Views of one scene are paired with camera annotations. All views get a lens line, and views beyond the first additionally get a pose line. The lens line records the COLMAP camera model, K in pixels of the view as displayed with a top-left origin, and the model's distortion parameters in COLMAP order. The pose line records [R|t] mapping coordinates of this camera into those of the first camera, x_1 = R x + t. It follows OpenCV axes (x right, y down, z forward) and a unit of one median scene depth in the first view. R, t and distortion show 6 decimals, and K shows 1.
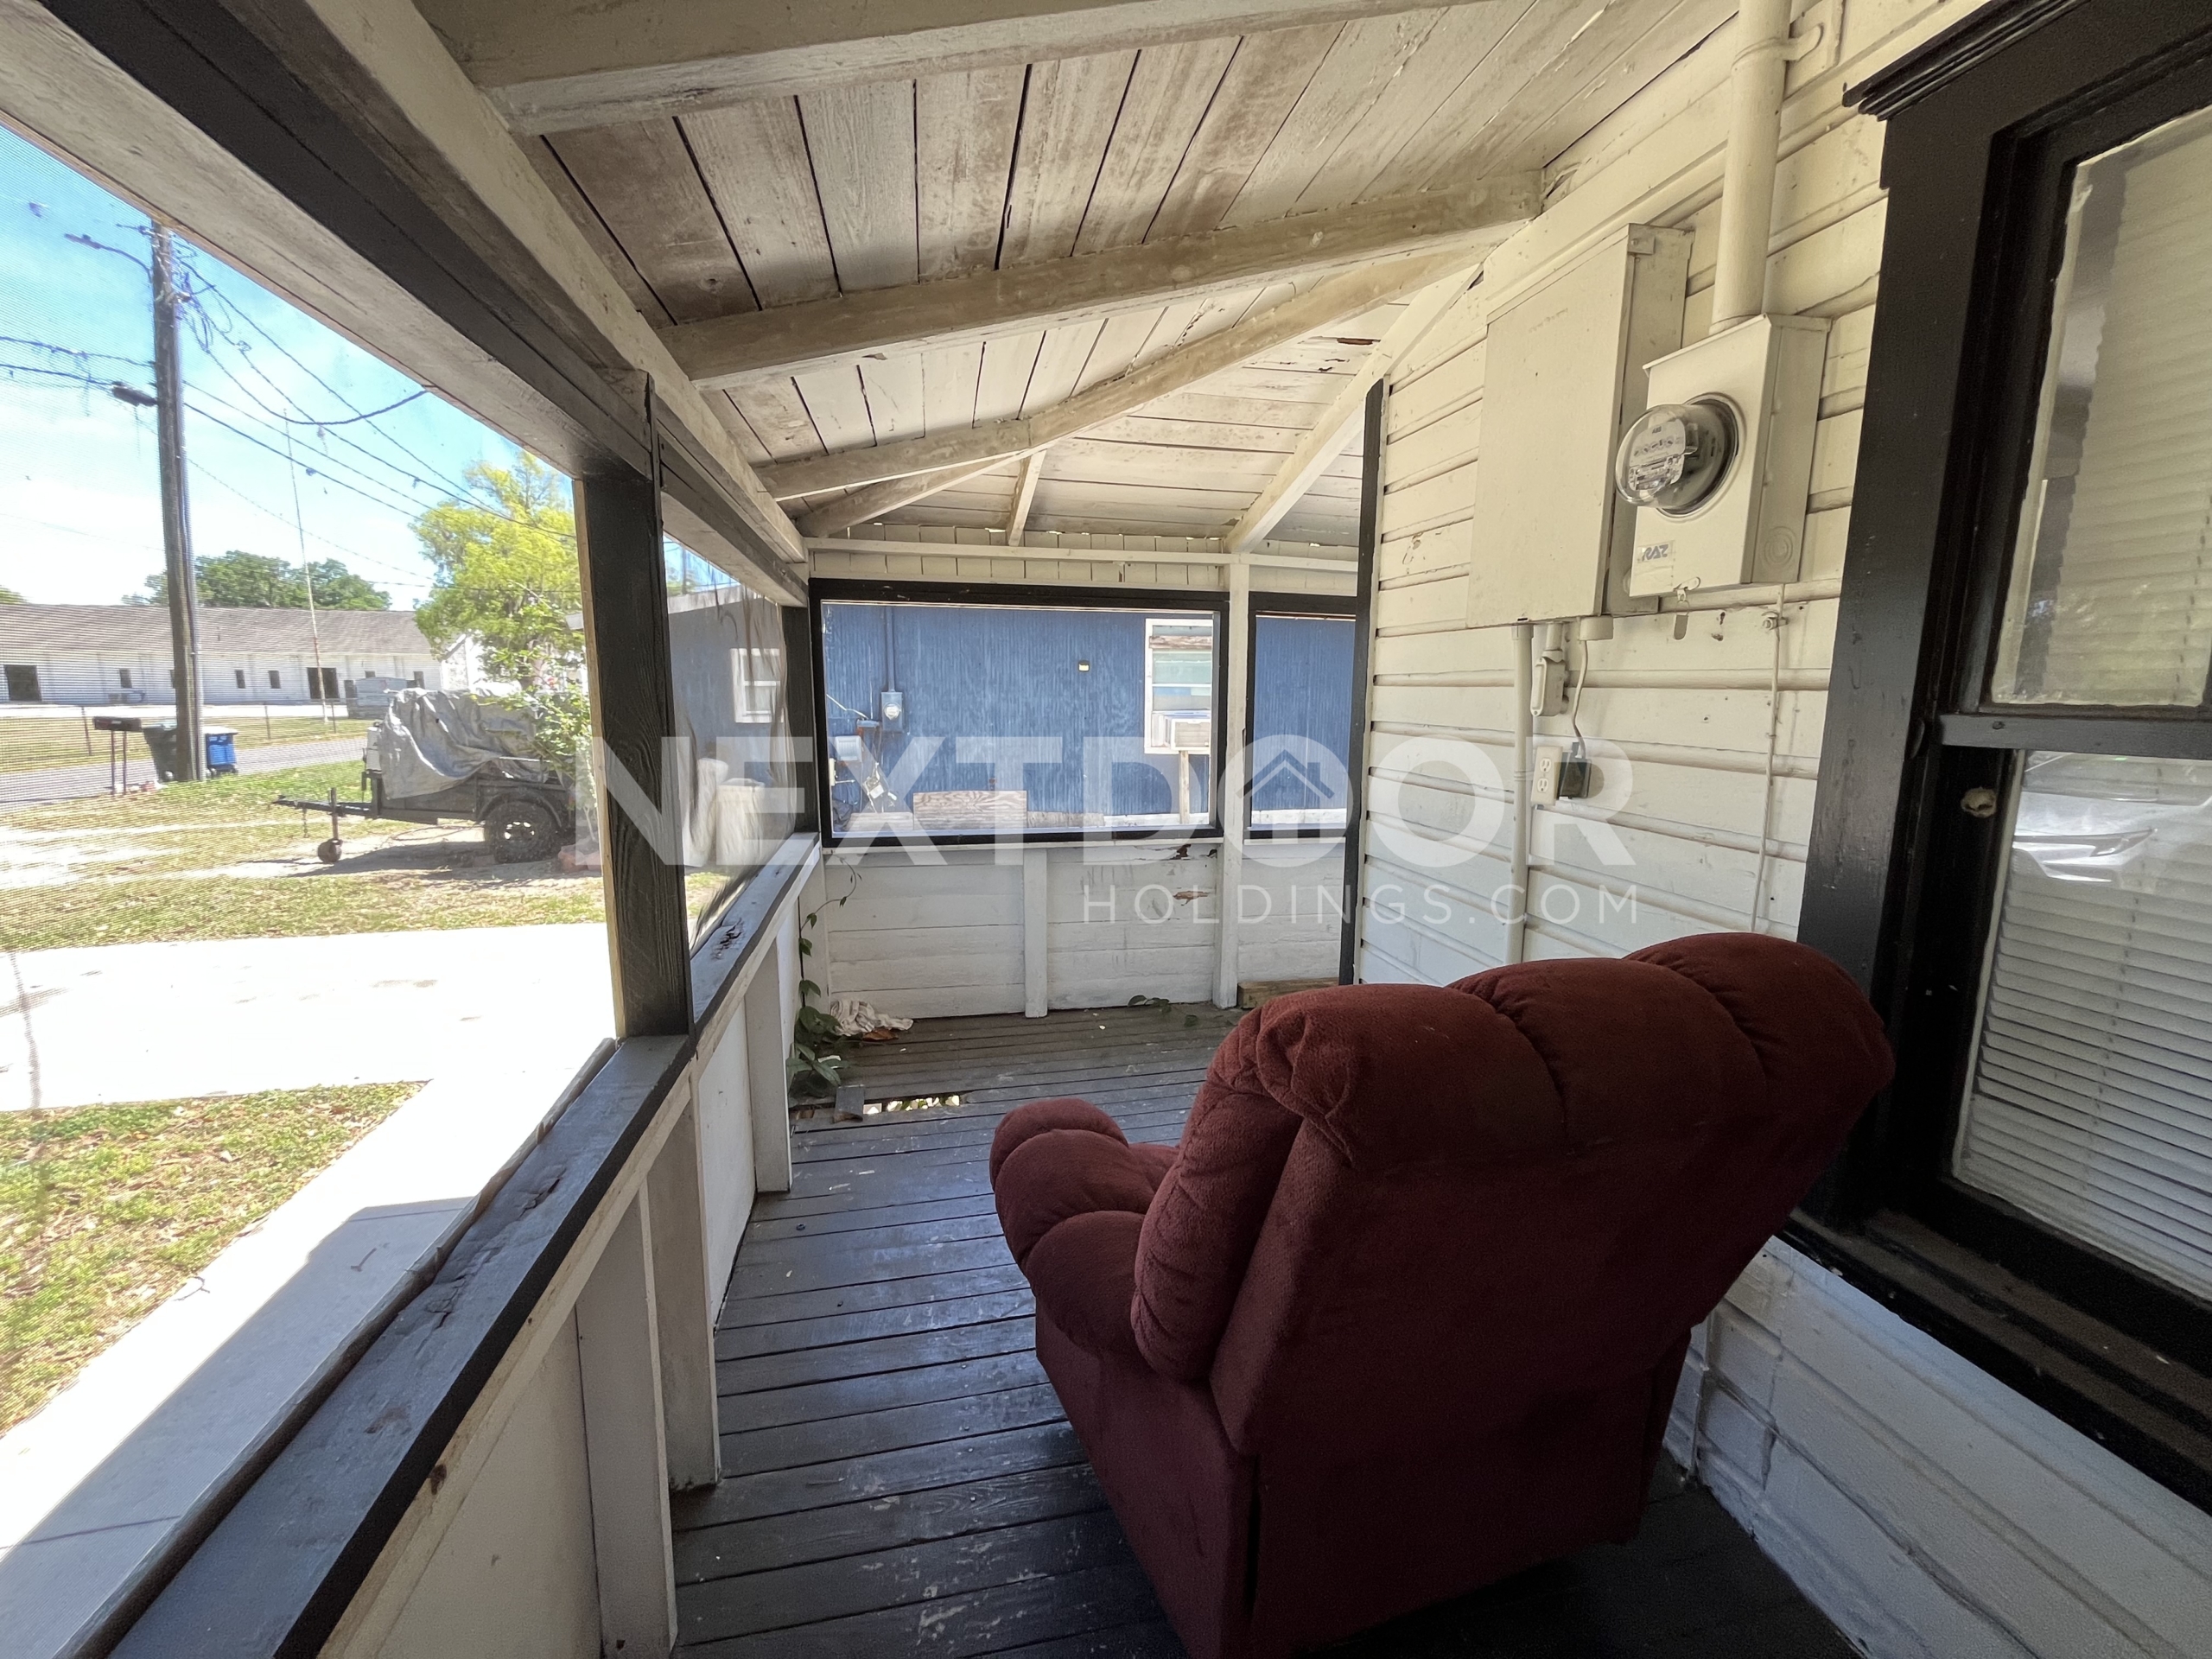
lens RADIAL K [[894.5, 0, 1102.9], [0, 894.5, 832.9], [0, 0, 1]] dist [-0.001814, -0.000353]
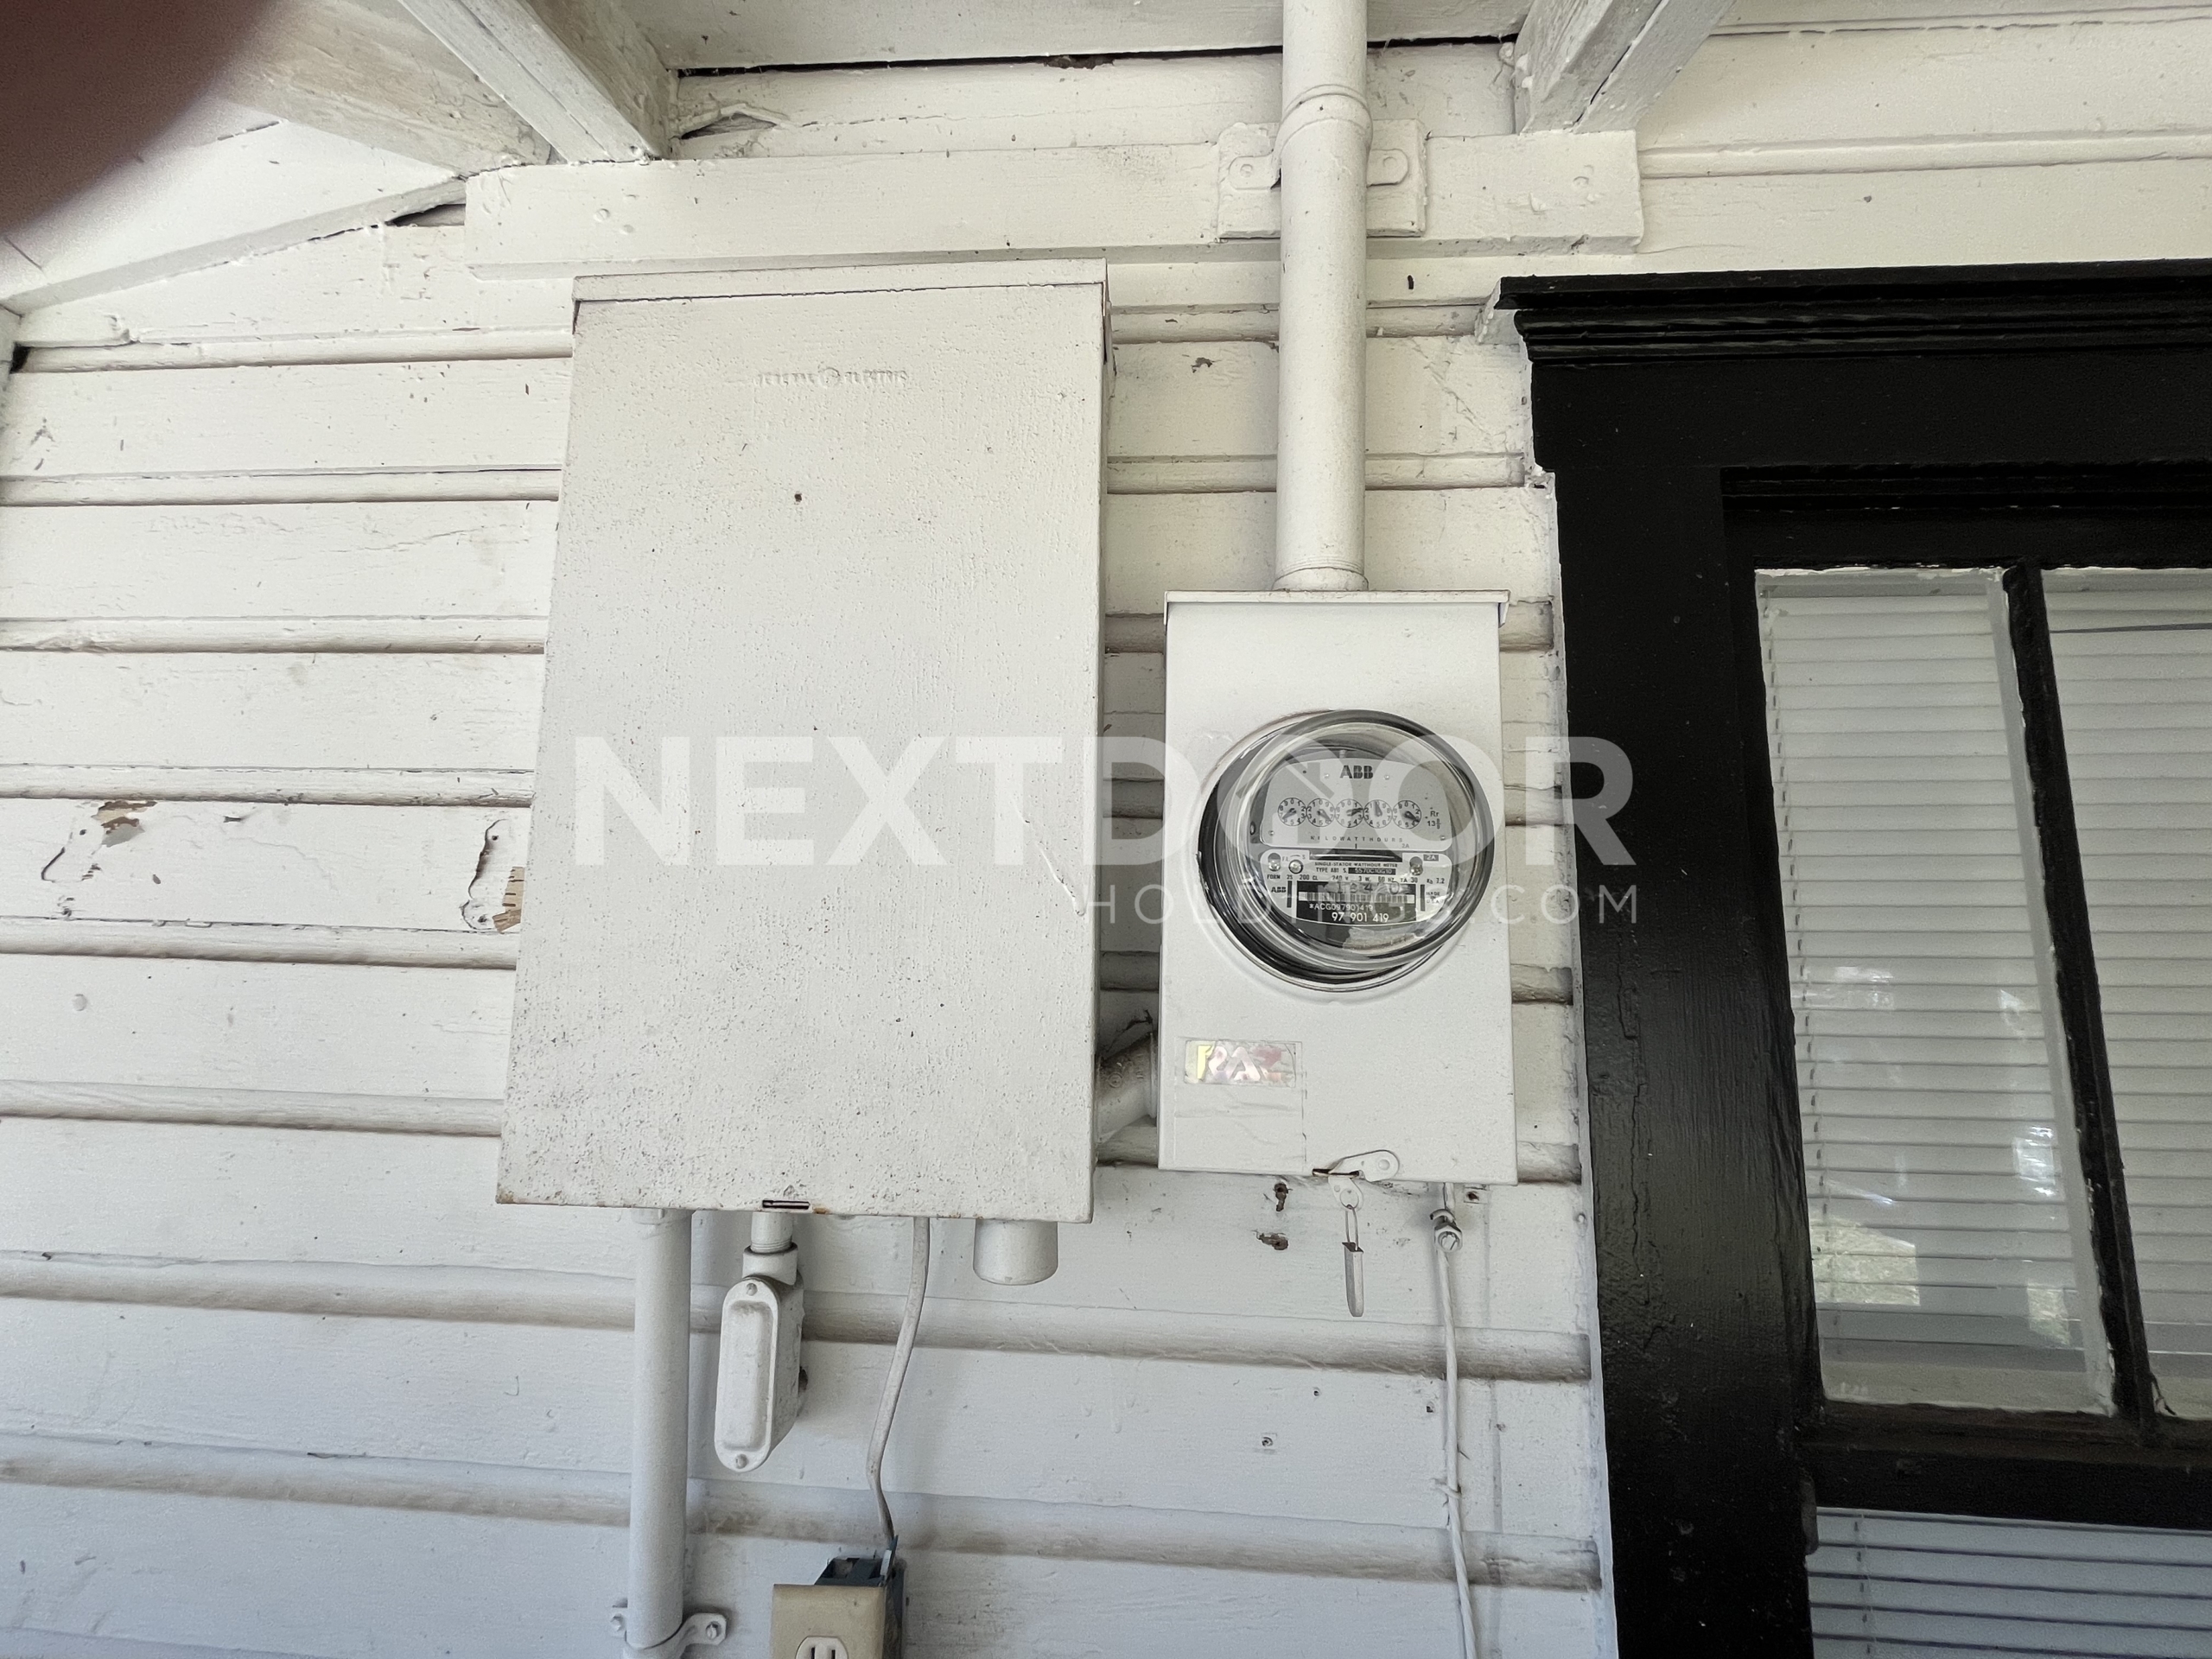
lens RADIAL K [[894.5, 0, 1099.8], [0, 894.5, 829.2], [0, 0, 1]] dist [-0.001814, -0.000353]
pose [[0.267867, 0.129586, 0.954701, 0.184171], [0.137780, 0.975576, -0.171078, -0.286885], [-0.953553, 0.177365, 0.243470, 0.767422]]
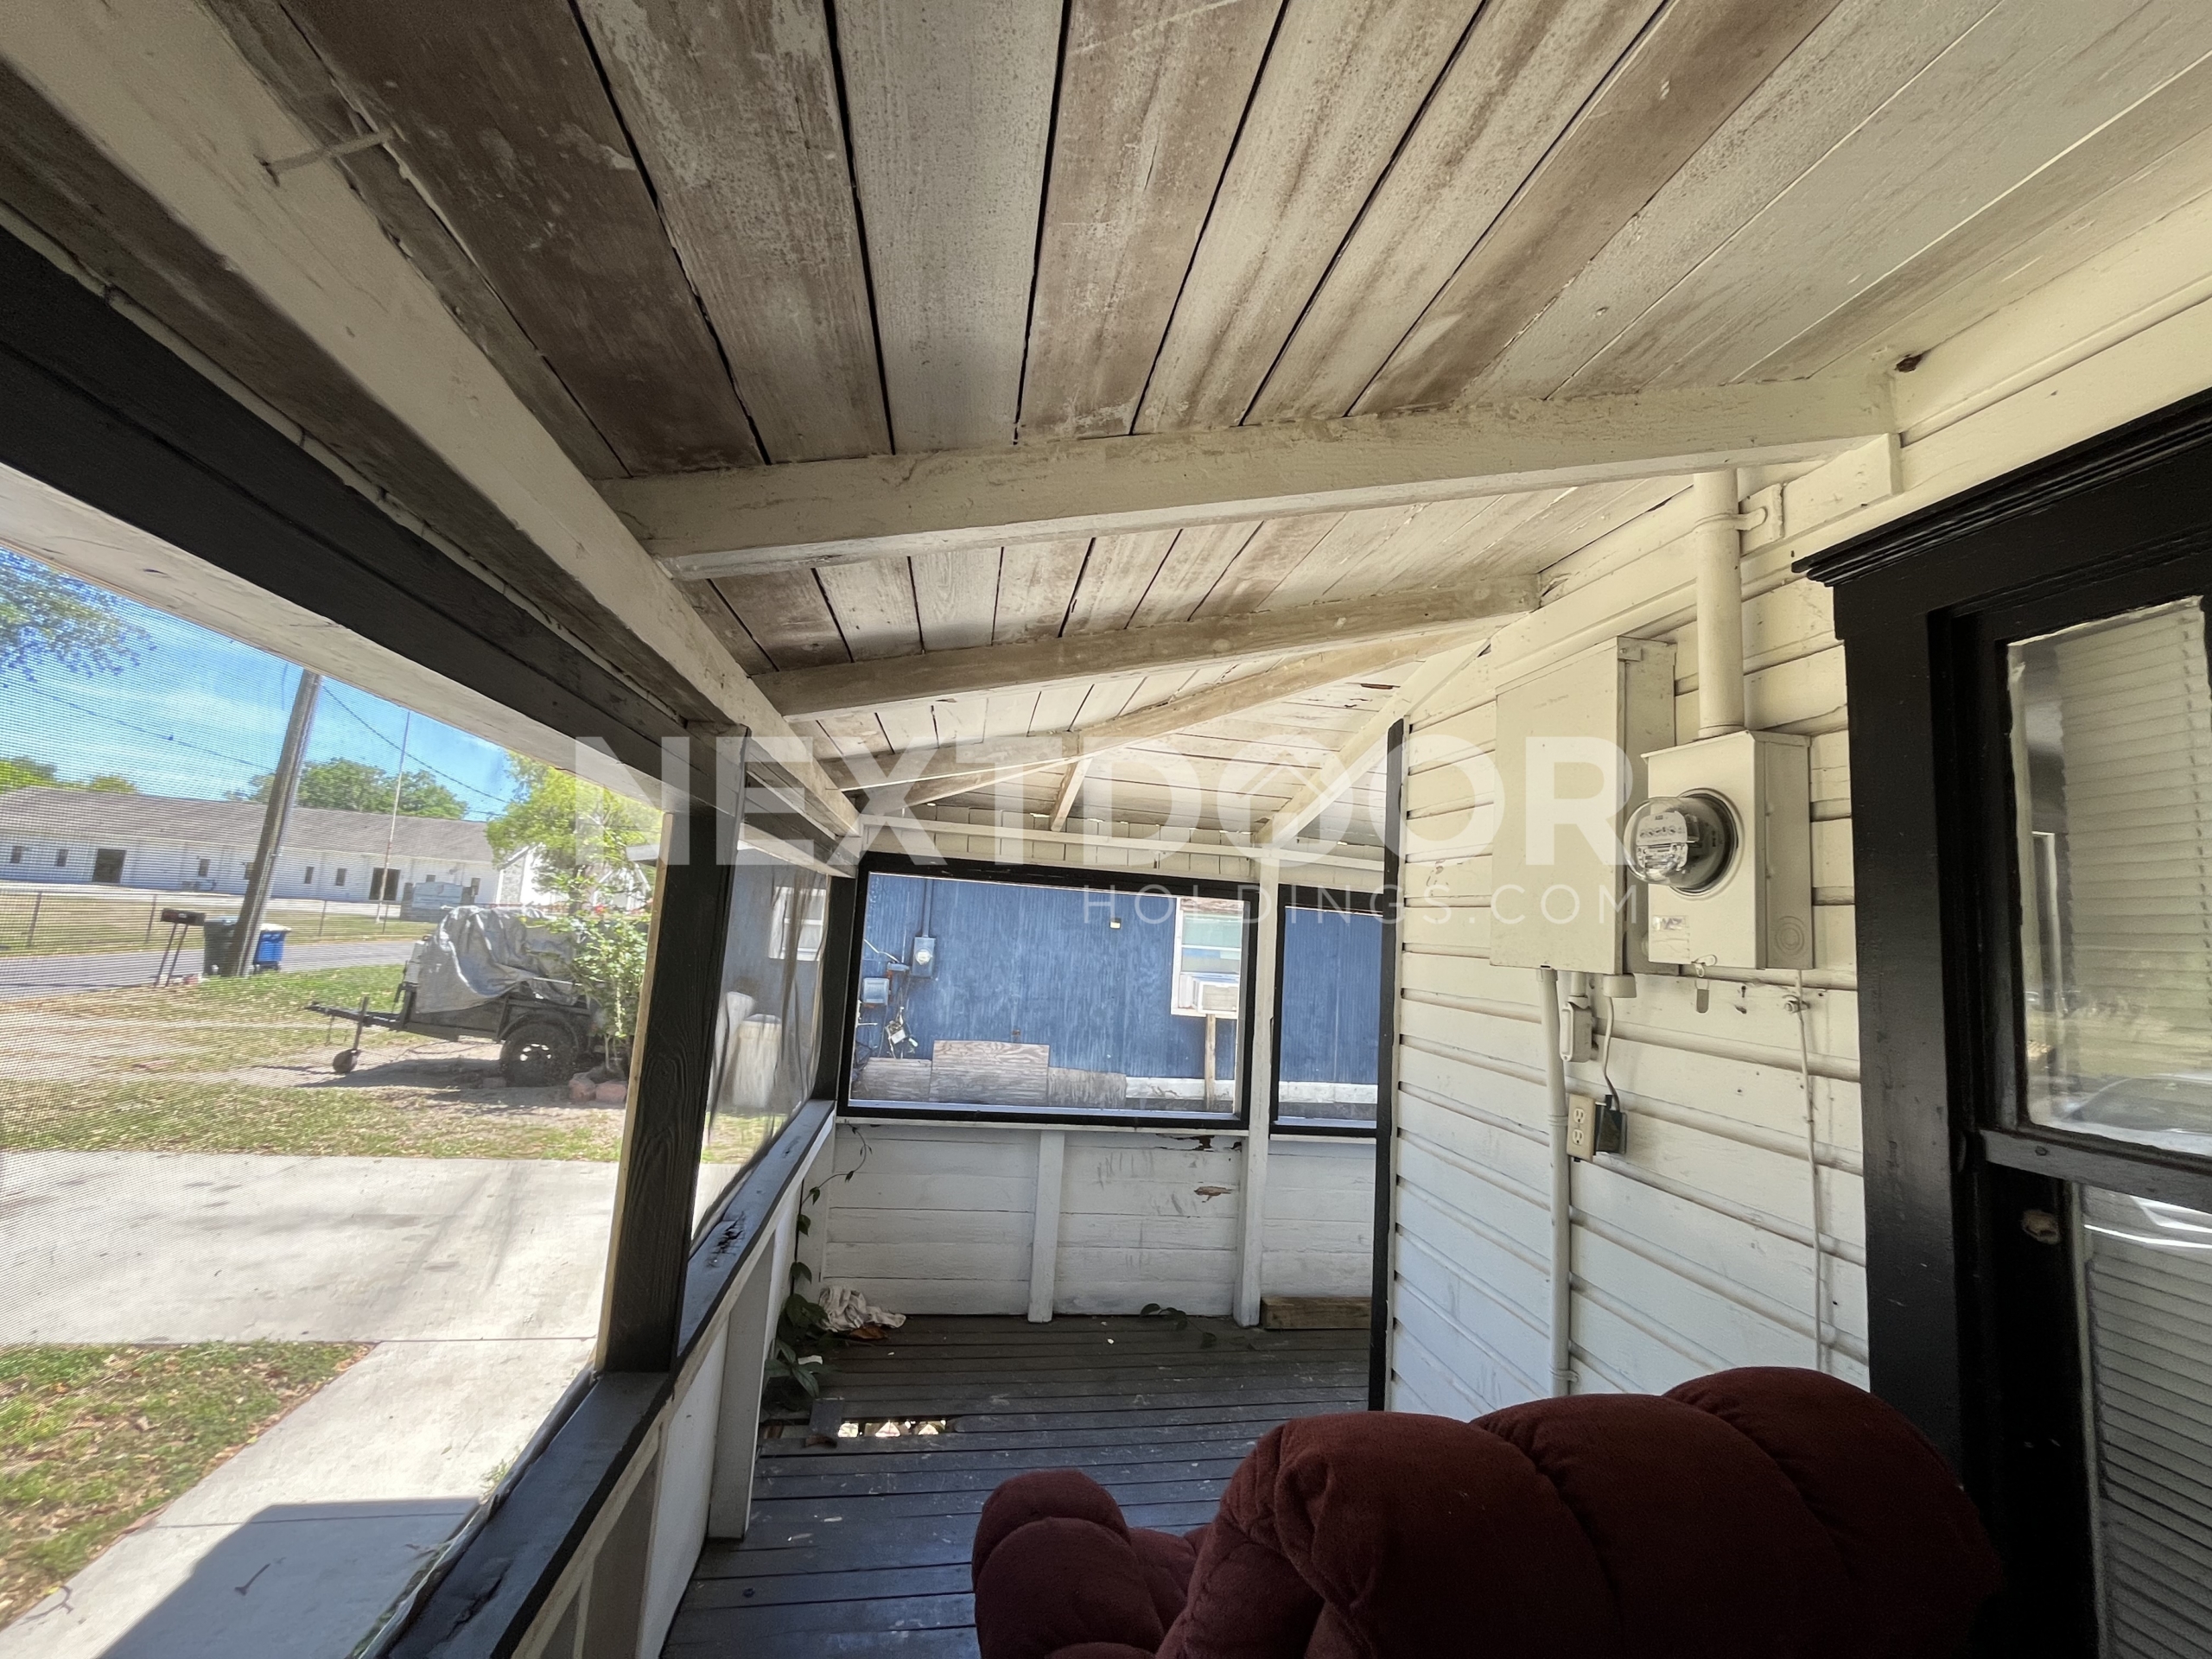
lens RADIAL K [[894.5, 0, 1104.7], [0, 894.5, 832.2], [0, 0, 1]] dist [-0.001814, -0.000353]
pose [[0.997650, 0.056935, -0.038124, -0.003082], [-0.065085, 0.961368, -0.267461, -0.077087], [0.021423, 0.269314, 0.962814, -0.035293]]
